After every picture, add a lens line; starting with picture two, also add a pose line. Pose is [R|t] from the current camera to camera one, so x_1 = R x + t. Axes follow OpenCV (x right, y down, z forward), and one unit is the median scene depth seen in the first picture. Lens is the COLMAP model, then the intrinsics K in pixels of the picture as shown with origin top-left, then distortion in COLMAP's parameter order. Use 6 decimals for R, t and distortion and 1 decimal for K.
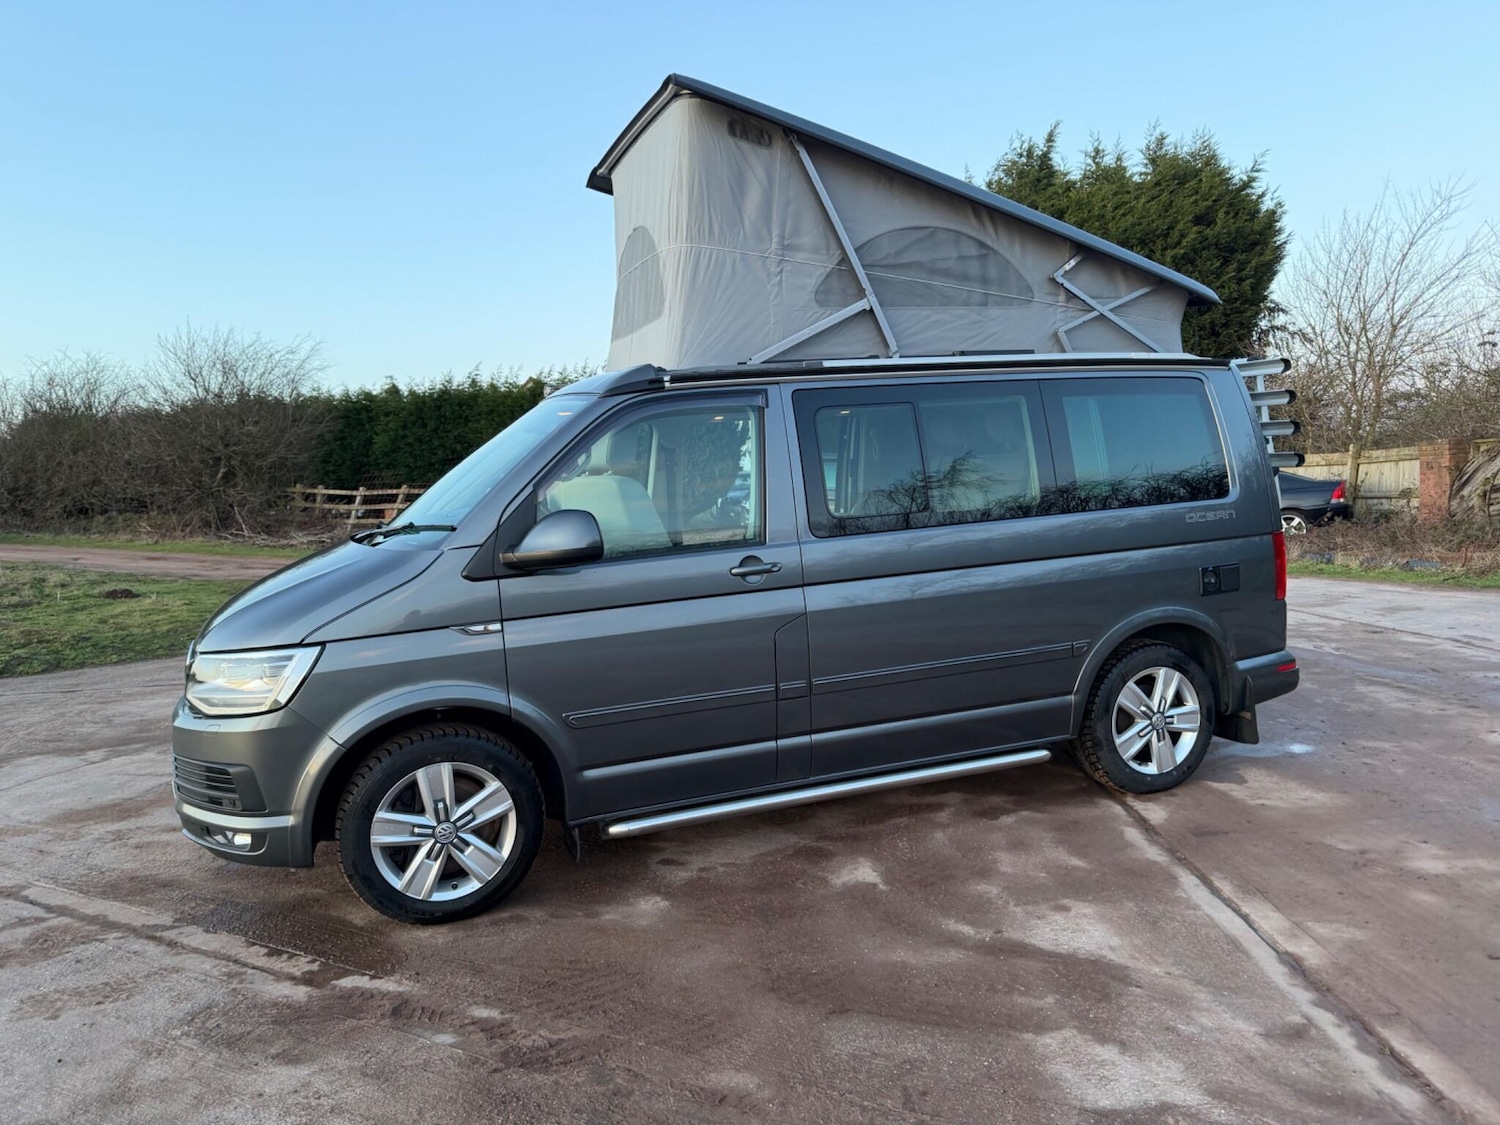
lens RADIAL K [[1073.6, 0, 748.4], [0, 1073.6, 543.8], [0, 0, 1]] dist [0.025153, -0.037400]
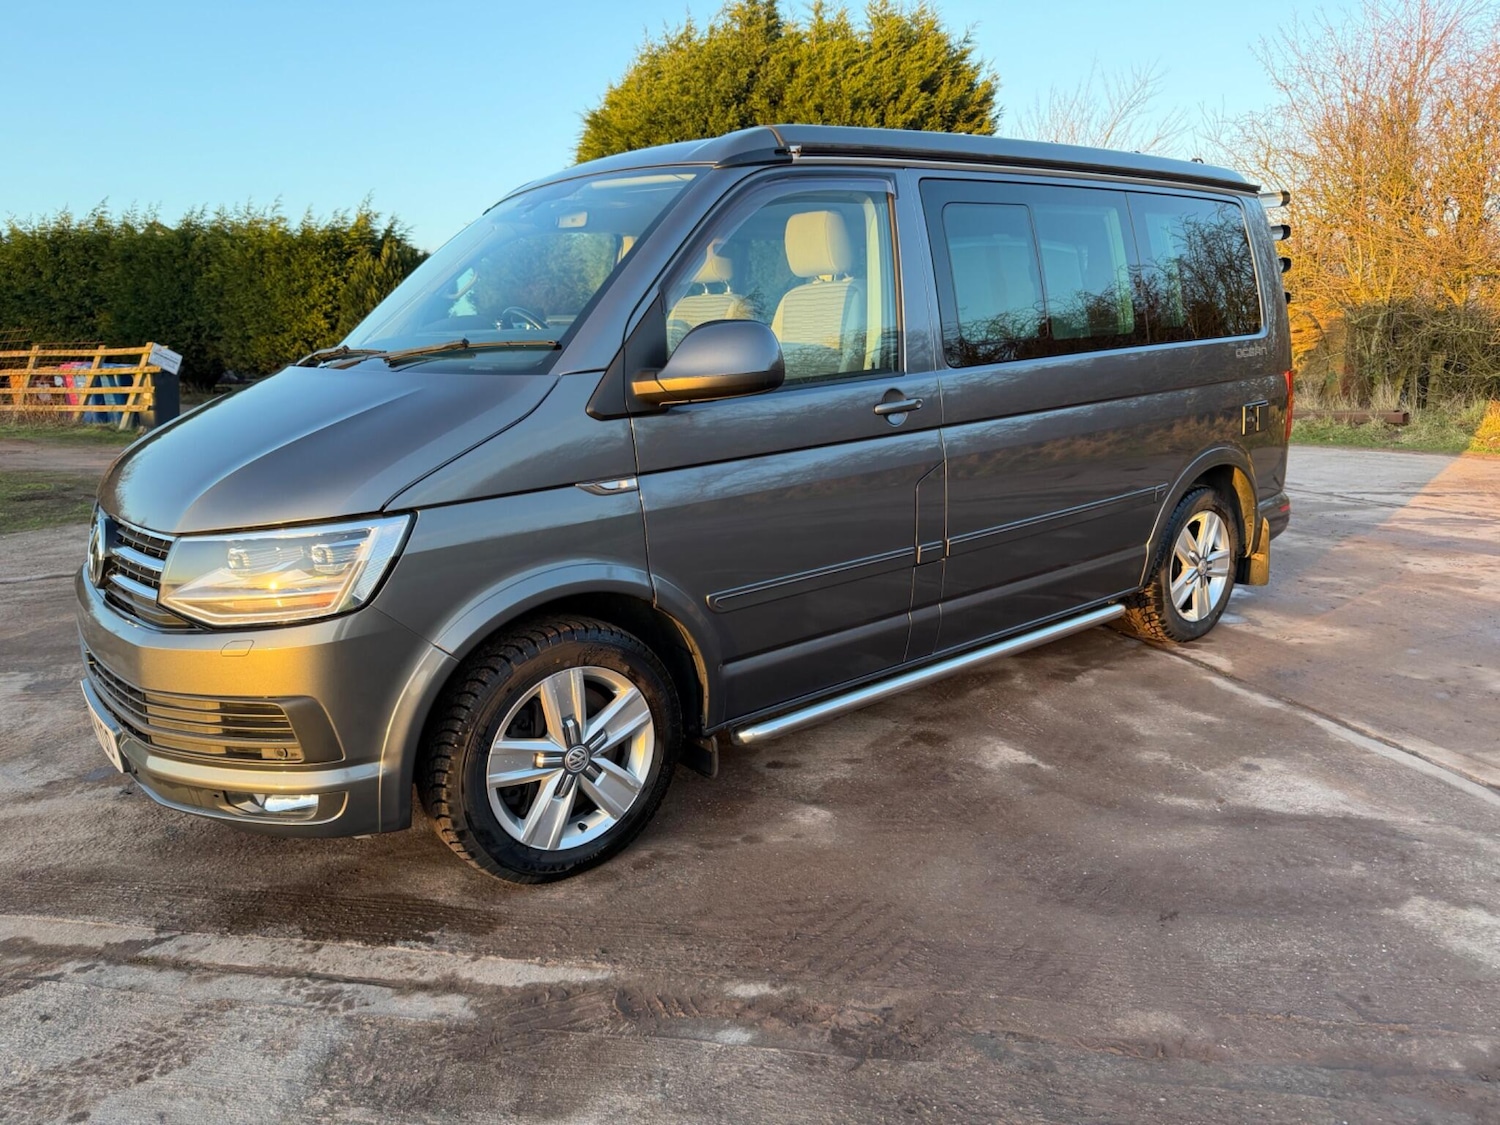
lens RADIAL K [[1073.6, 0, 759.3], [0, 1073.6, 554.1], [0, 0, 1]] dist [0.025153, -0.037400]
pose [[0.948743, -0.049569, 0.312136, -0.351059], [0.010549, 0.992040, 0.125477, 0.032194], [-0.315871, -0.115753, 0.941715, 0.253634]]
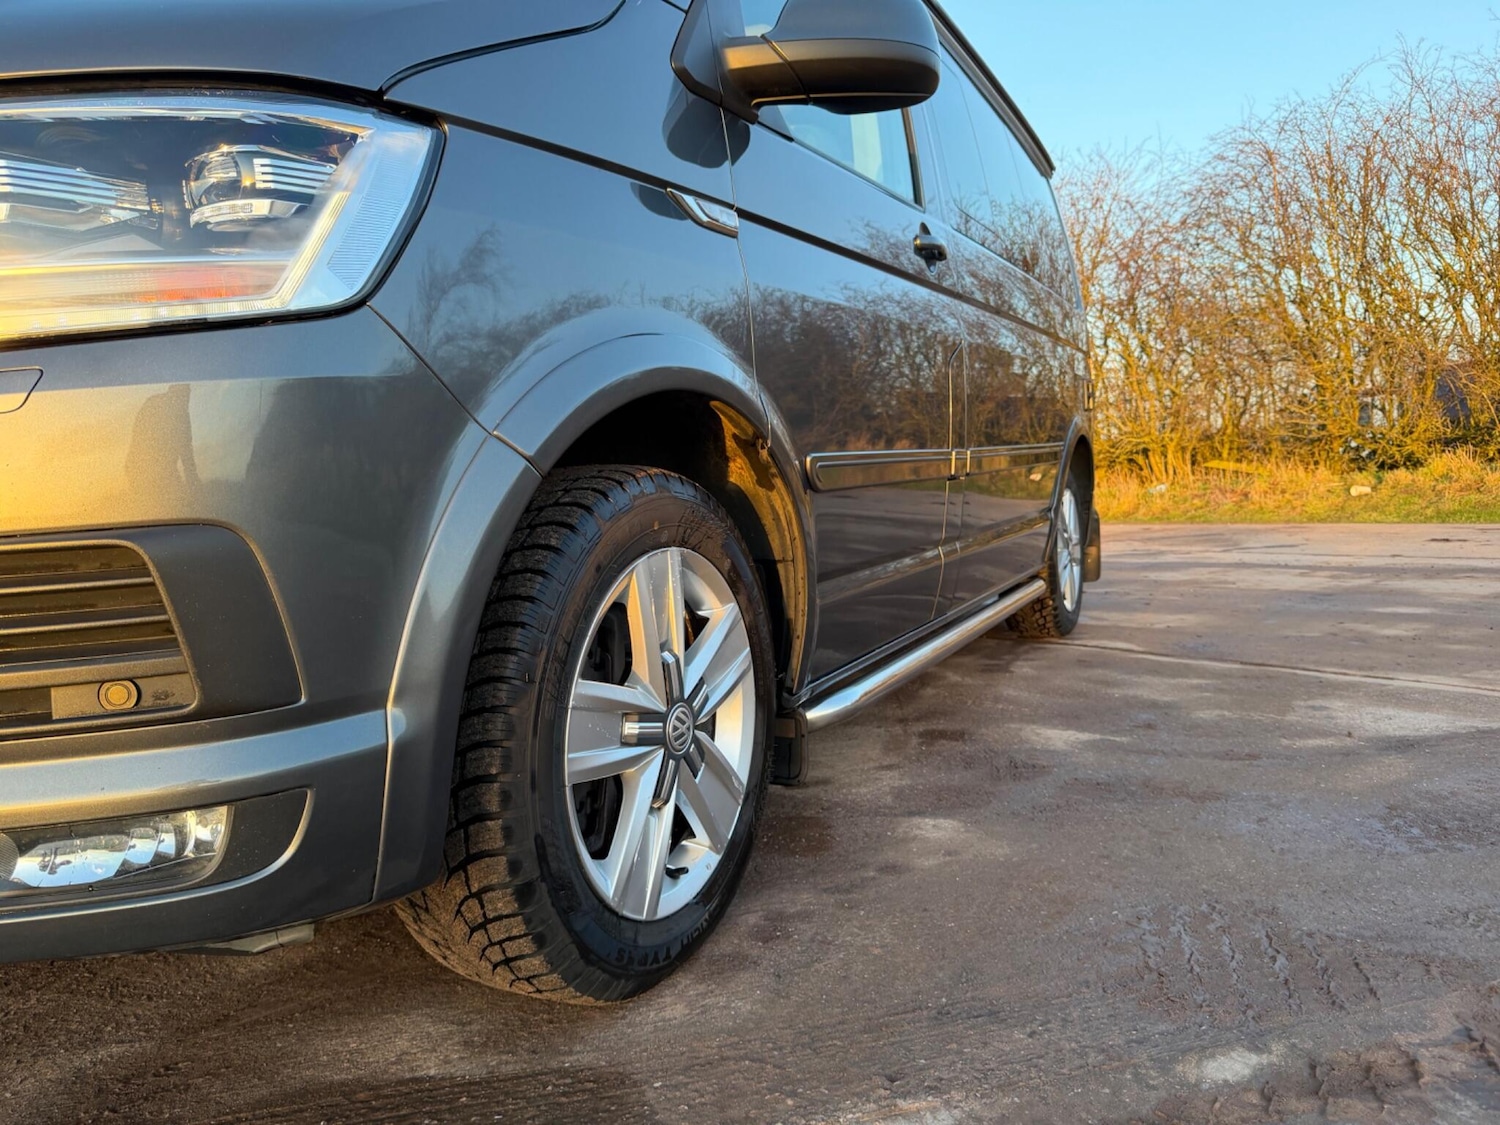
lens RADIAL K [[1073.6, 0, 761.6], [0, 1073.6, 553.9], [0, 0, 1]] dist [0.025153, -0.037400]
pose [[0.722948, -0.030700, 0.690220, -0.474761], [0.053849, 0.998477, -0.011992, 0.192849], [-0.688800, 0.045837, 0.723501, 0.638442]]
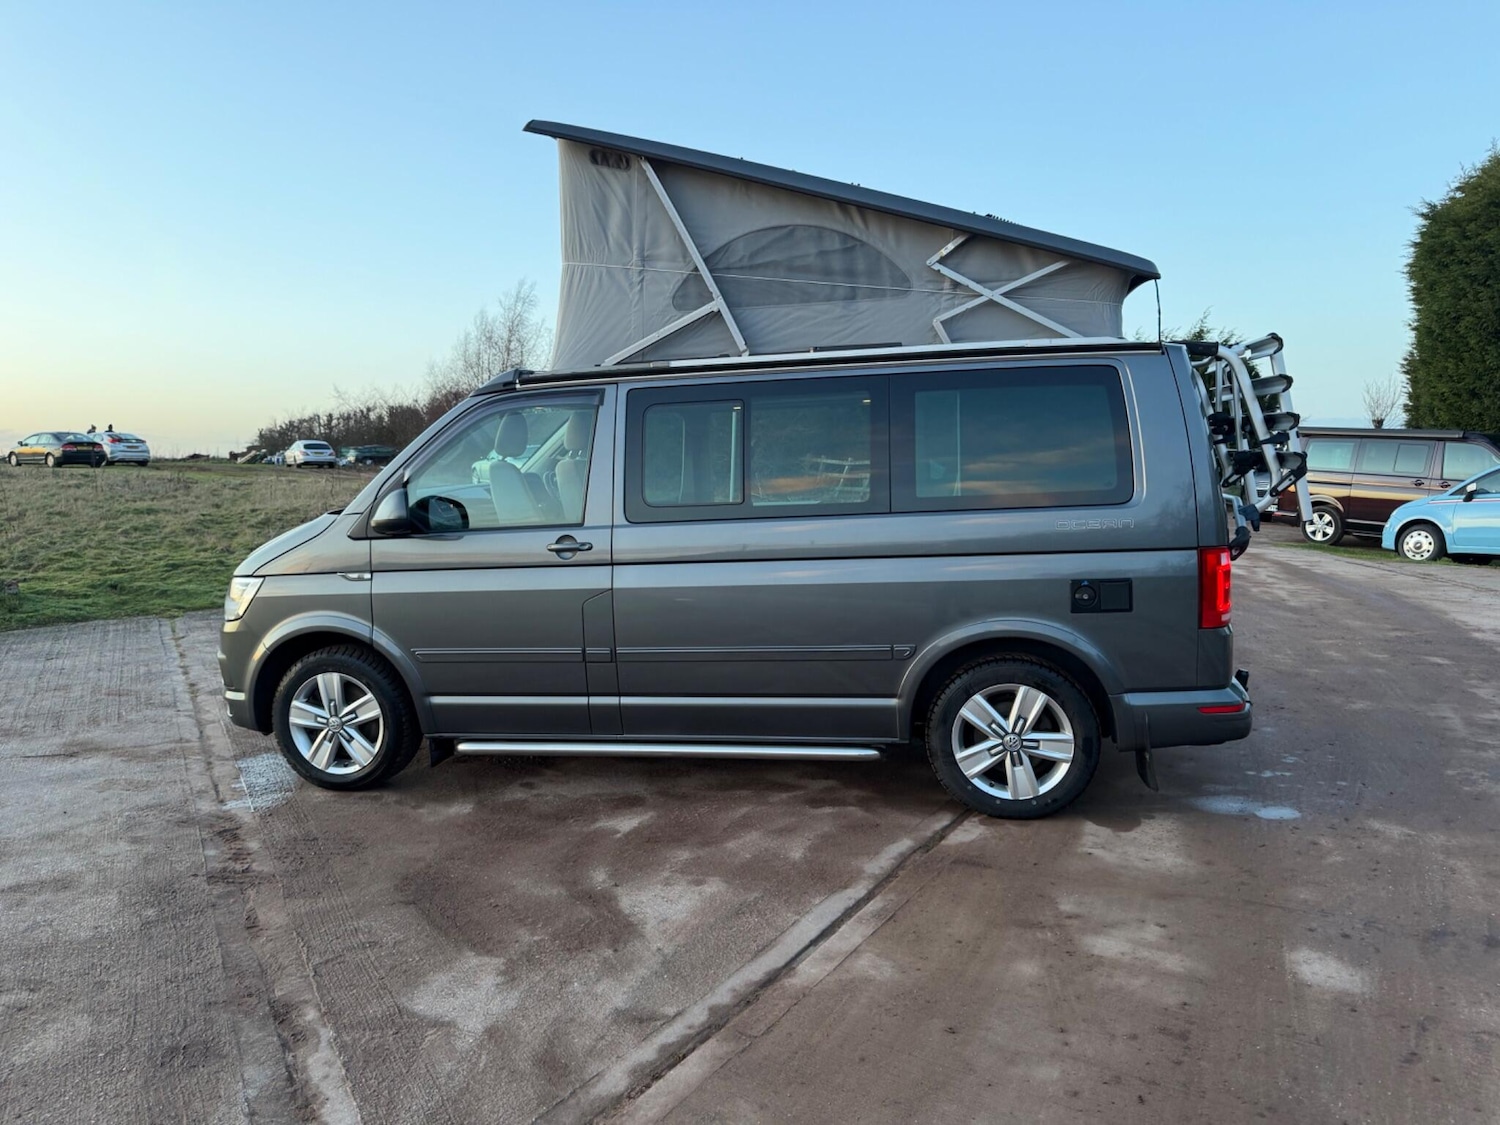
lens RADIAL K [[1073.6, 0, 757.7], [0, 1073.6, 557.3], [0, 0, 1]] dist [0.025153, -0.037400]
pose [[0.848320, 0.074831, -0.524170, 0.784525], [-0.052025, 0.996953, 0.058128, -0.042632], [0.526922, -0.022042, 0.849628, 0.123136]]
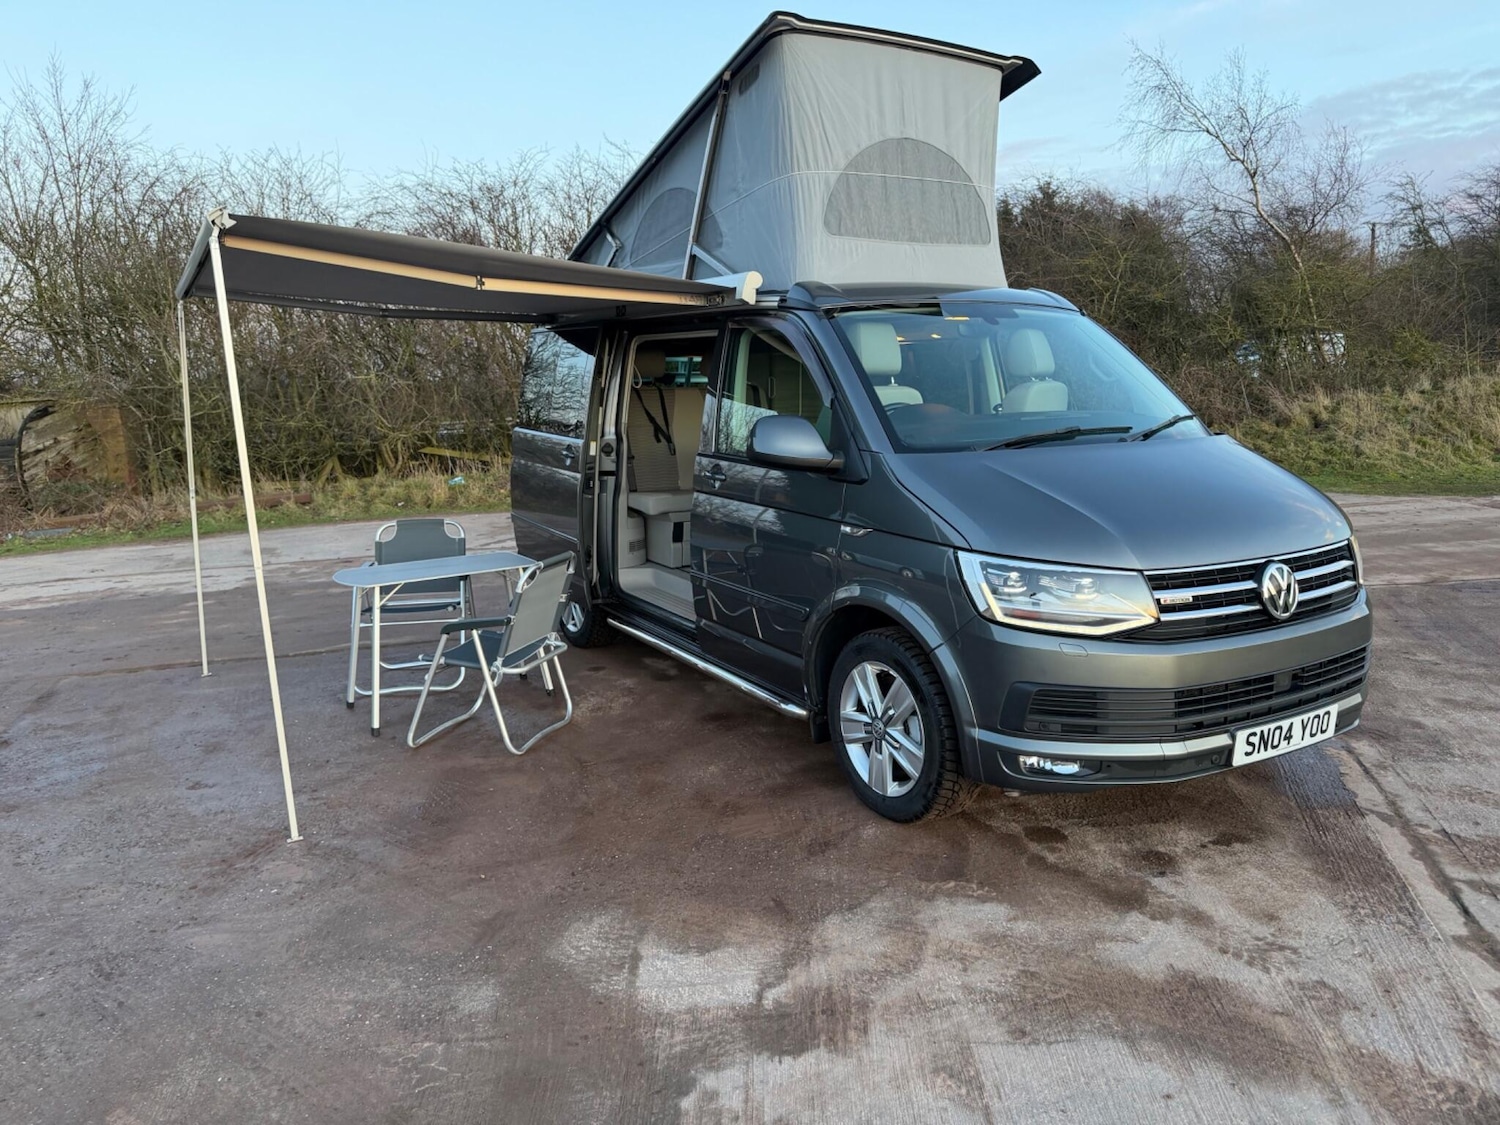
lens RADIAL K [[1073.6, 0, 743.5], [0, 1073.6, 571.5], [0, 0, 1]] dist [0.025153, -0.037400]
pose [[-0.179592, -0.128483, 0.975315, -1.278338], [0.108617, 0.982783, 0.149467, -0.069465], [-0.977726, 0.132779, -0.162545, 1.584673]]
